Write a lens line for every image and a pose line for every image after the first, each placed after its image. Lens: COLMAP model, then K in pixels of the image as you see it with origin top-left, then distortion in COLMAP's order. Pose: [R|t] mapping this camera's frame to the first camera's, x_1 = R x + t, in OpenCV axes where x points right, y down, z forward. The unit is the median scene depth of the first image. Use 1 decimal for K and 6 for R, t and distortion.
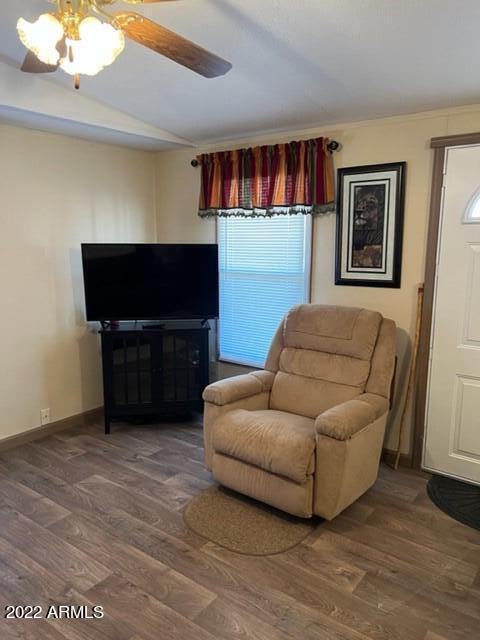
lens RADIAL K [[485.3, 0, 241.7], [0, 485.3, 321.6], [0, 0, 1]] dist [0.049793, -0.055812]
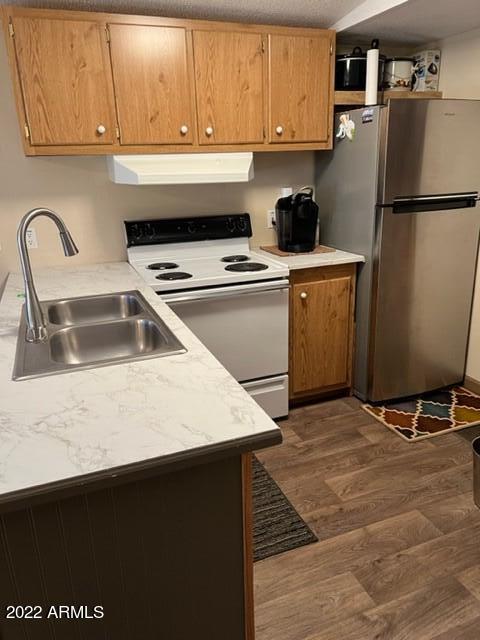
lens RADIAL K [[485.3, 0, 240.5], [0, 485.3, 321.3], [0, 0, 1]] dist [0.049793, -0.055812]
pose [[0.512598, -0.280652, 0.811466, -0.858046], [0.178300, 0.959264, 0.219138, -0.115929], [-0.839912, 0.032355, 0.541758, 0.632812]]
